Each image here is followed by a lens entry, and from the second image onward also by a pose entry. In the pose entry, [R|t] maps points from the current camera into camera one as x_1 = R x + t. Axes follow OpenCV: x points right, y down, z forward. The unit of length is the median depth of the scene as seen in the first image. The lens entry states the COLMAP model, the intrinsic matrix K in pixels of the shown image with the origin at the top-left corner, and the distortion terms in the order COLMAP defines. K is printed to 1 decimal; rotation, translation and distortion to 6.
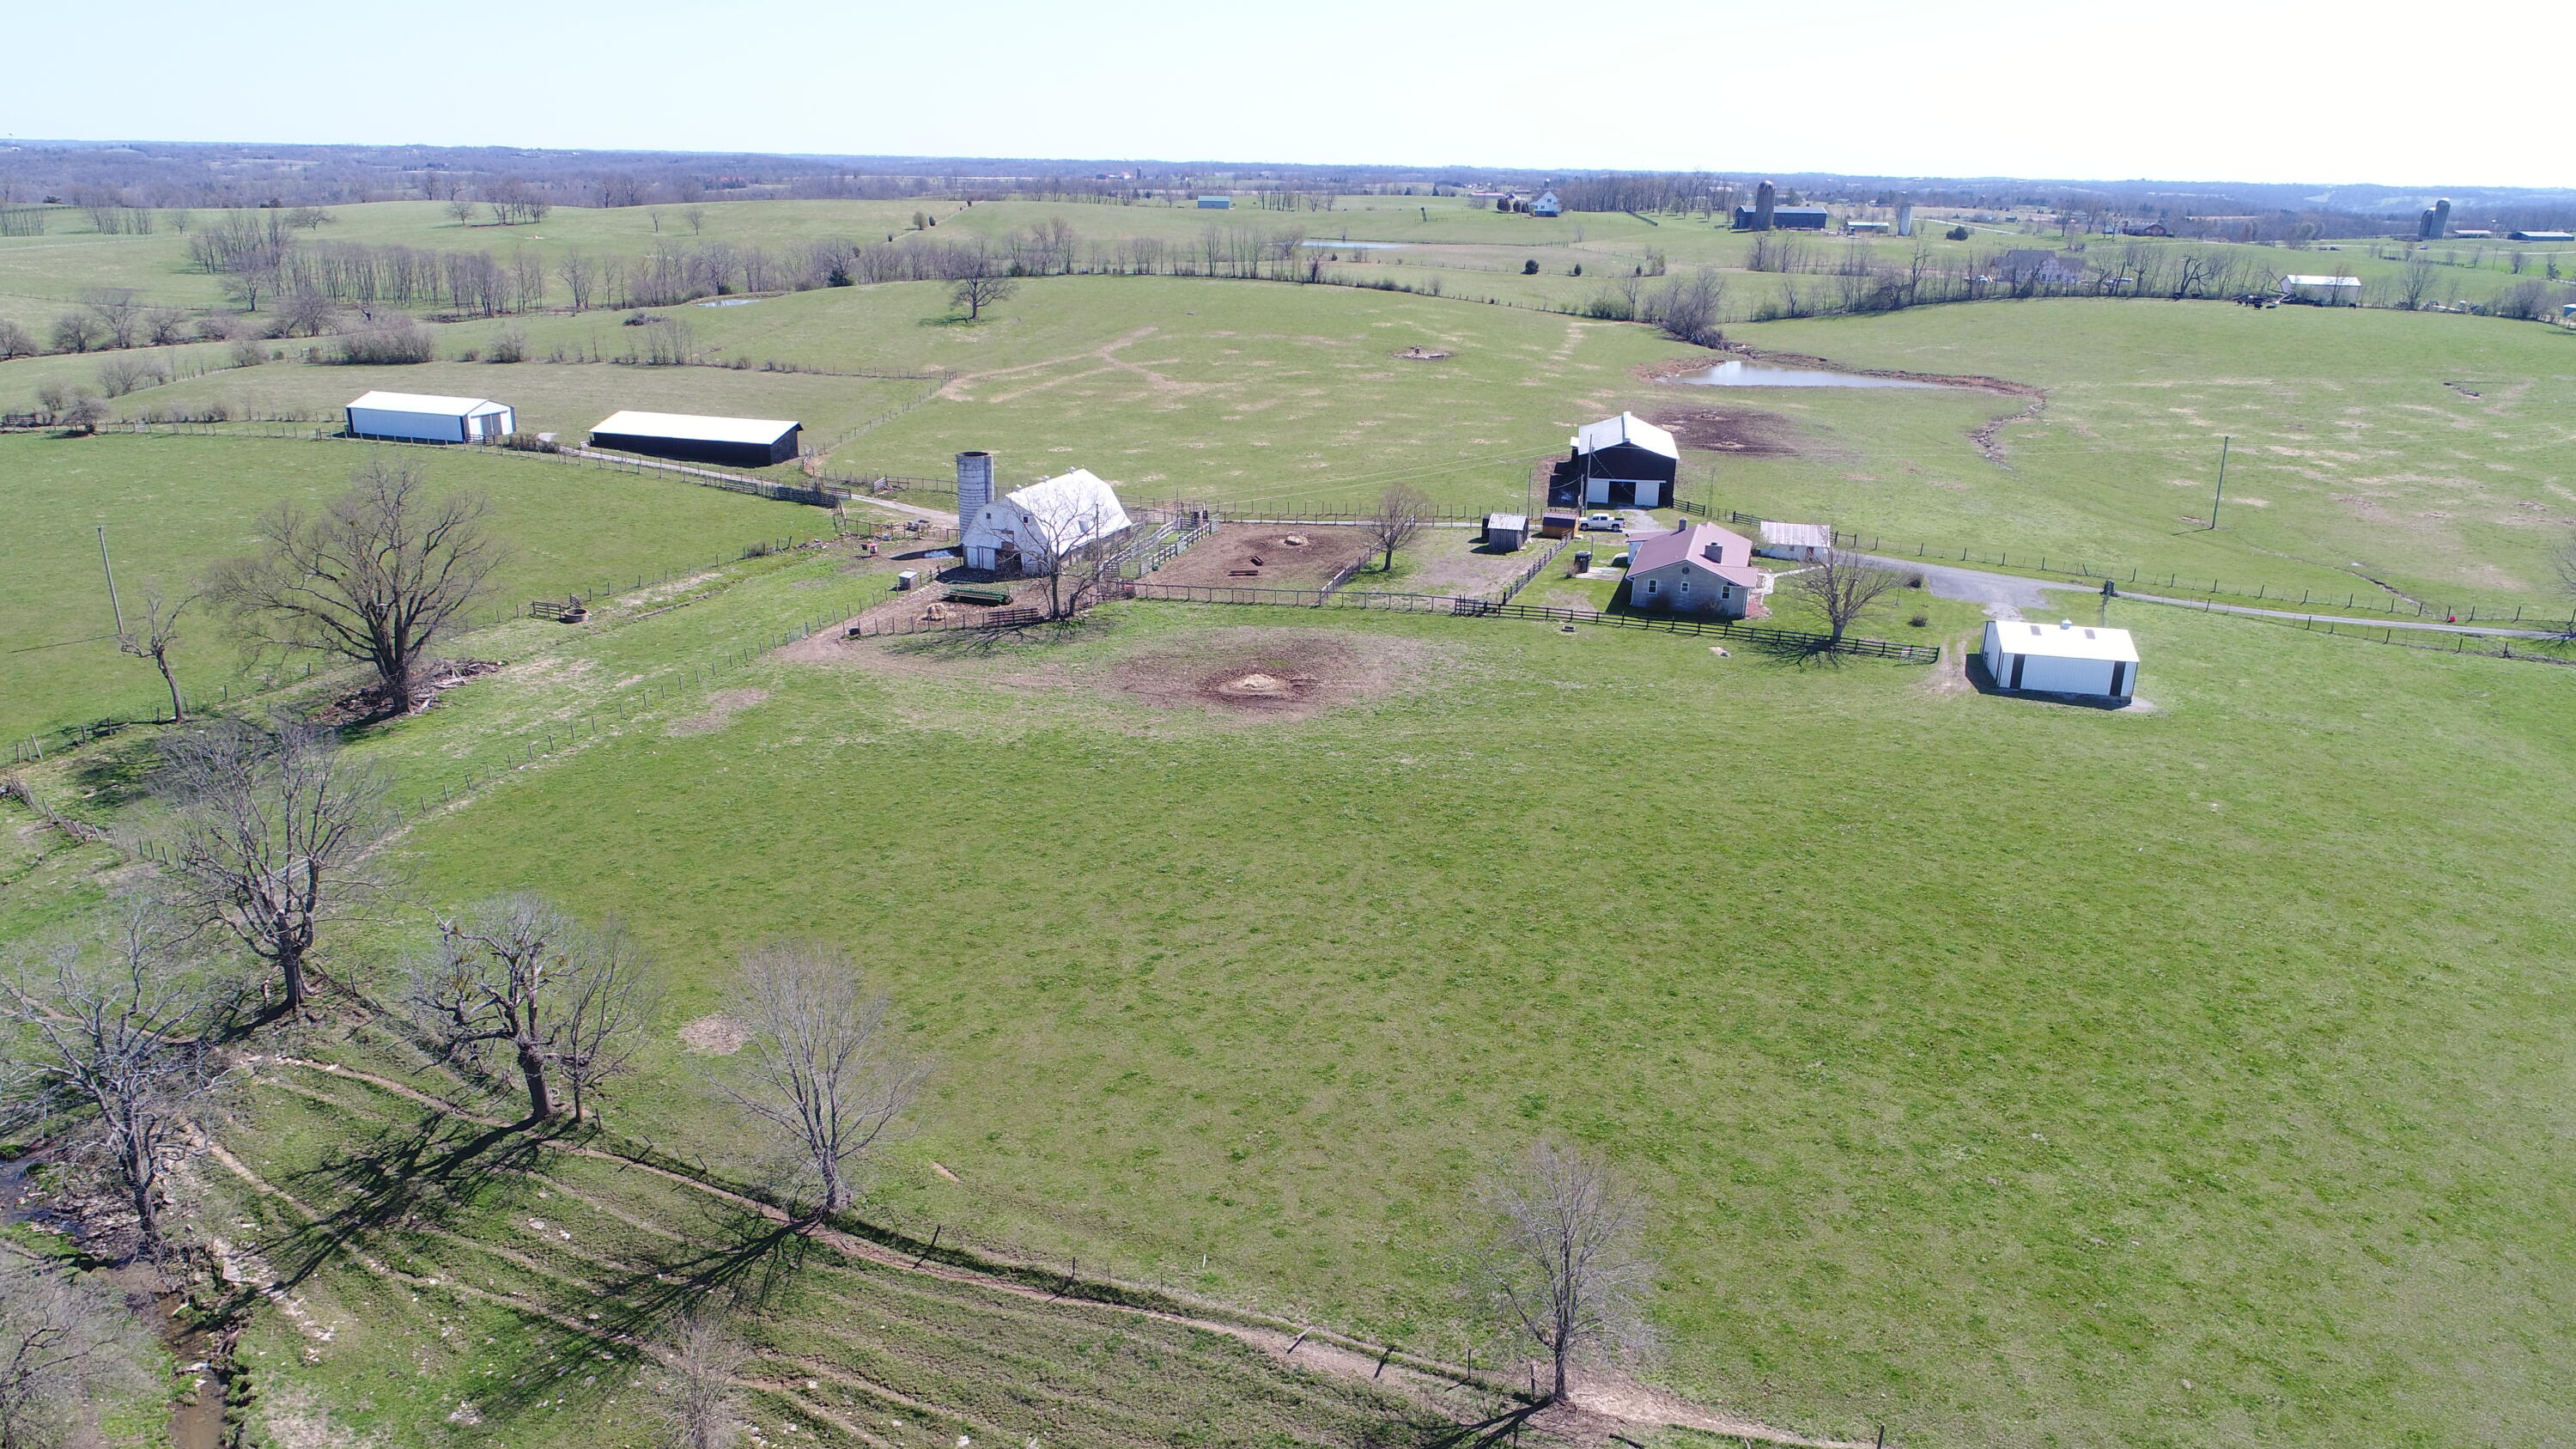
lens RADIAL K [[1726.1, 0, 1288.0], [0, 1726.1, 724.5], [0, 0, 1]] dist [-0.003788, 0.000213]
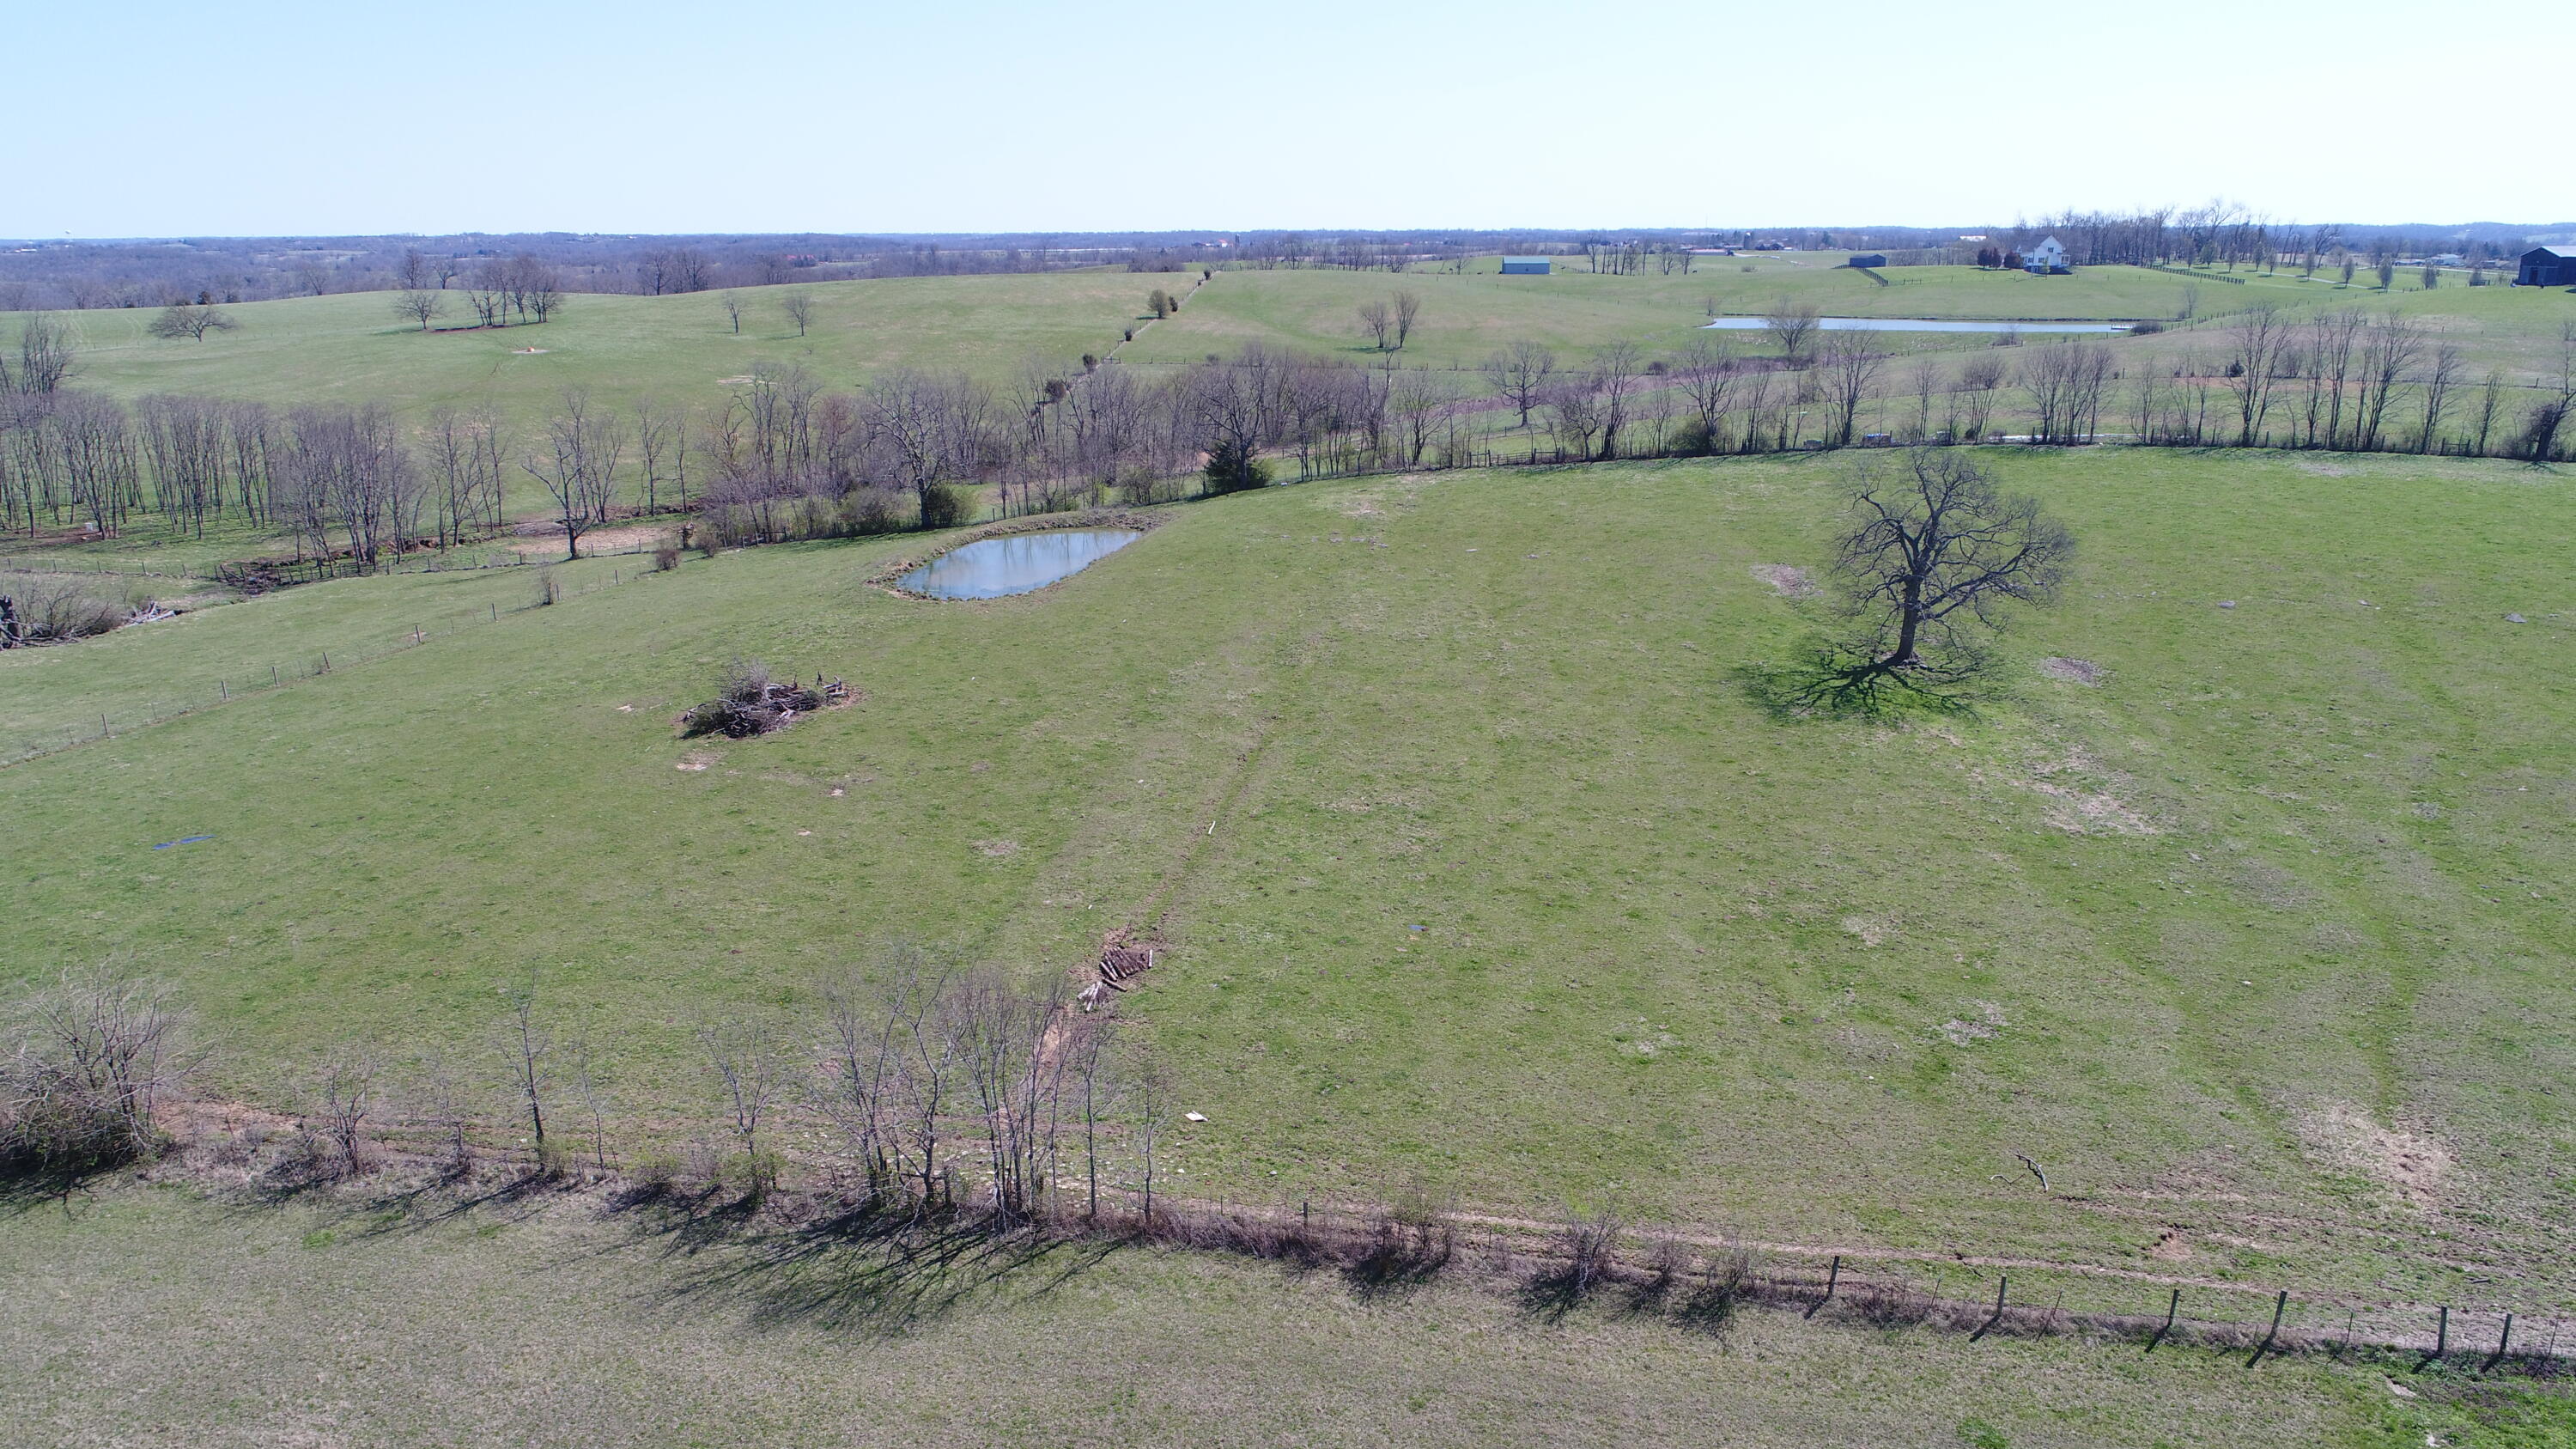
lens RADIAL K [[1726.1, 0, 1288.0], [0, 1726.1, 724.5], [0, 0, 1]] dist [-0.003788, 0.000213]
pose [[0.999417, -0.016712, -0.029782, -0.246696], [0.015614, 0.999204, -0.036723, -0.193614], [0.030372, 0.036236, 0.998882, 0.638975]]
